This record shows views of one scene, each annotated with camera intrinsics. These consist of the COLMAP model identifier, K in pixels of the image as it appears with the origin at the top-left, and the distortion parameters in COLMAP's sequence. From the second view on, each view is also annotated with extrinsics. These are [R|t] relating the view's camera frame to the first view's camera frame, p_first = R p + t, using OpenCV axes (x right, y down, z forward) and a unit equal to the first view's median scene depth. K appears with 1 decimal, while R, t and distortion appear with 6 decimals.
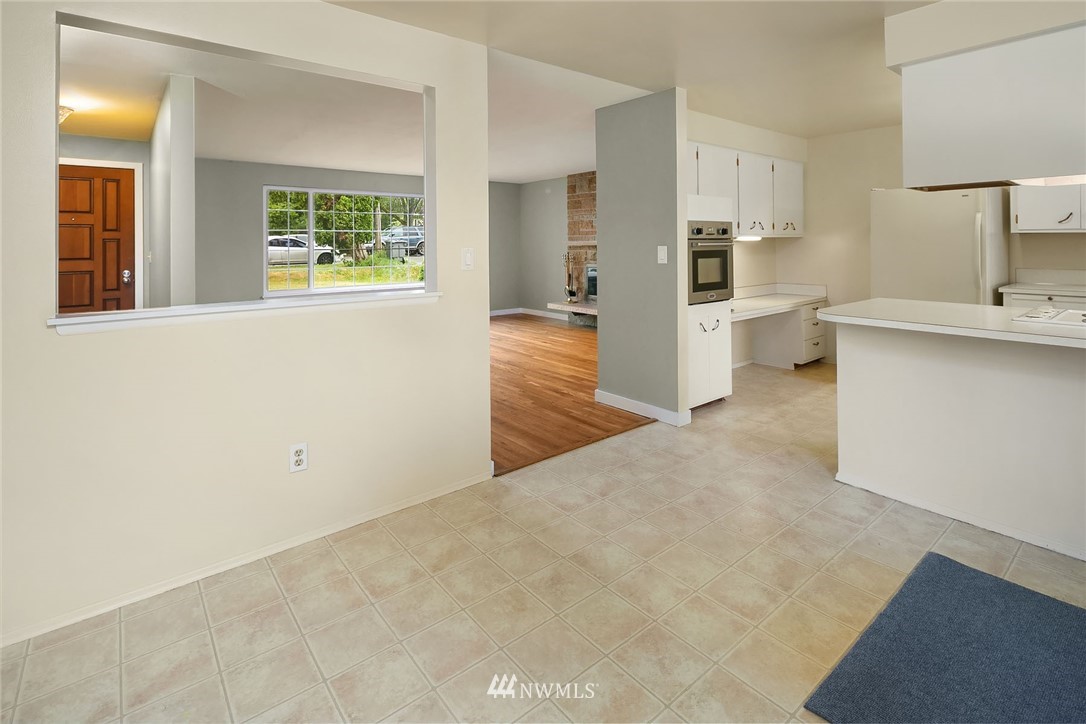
lens RADIAL K [[523.1, 0, 543.0], [0, 523.1, 362.0], [0, 0, 1]] dist [-0.000800, -0.000100]
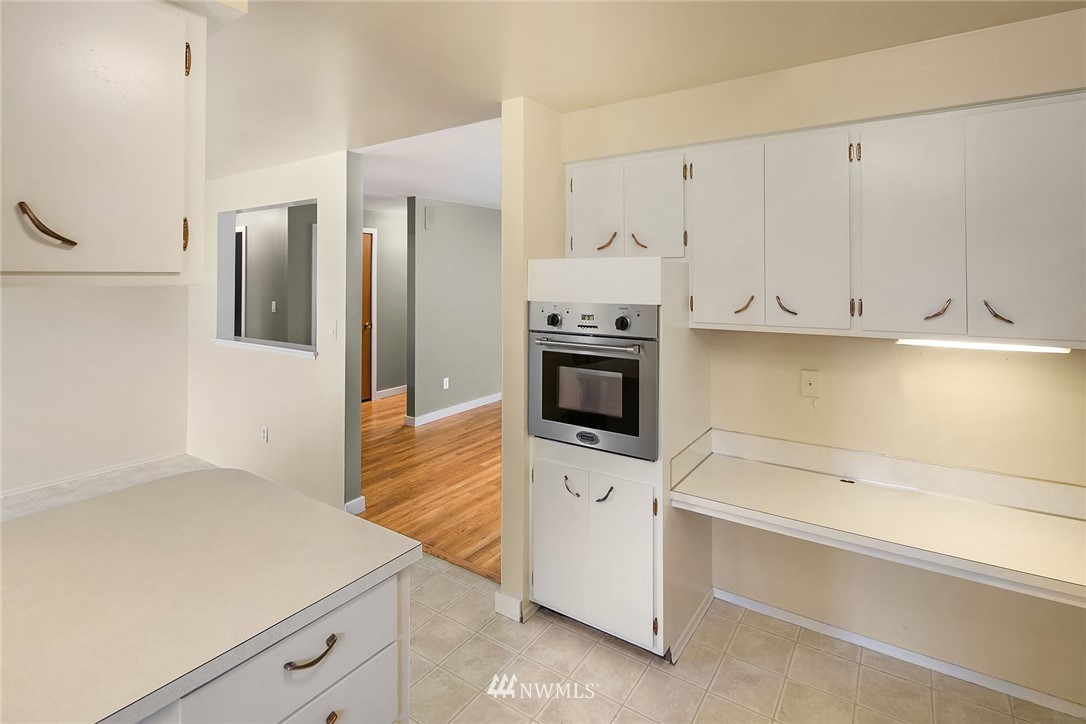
lens RADIAL K [[523.1, 0, 543.0], [0, 523.1, 362.0], [0, 0, 1]] dist [-0.000800, -0.000100]
pose [[0.277579, 0.167416, -0.946003, 0.833371], [-0.209872, 0.971482, 0.110343, -0.259047], [0.937499, 0.167911, 0.304799, 0.797796]]
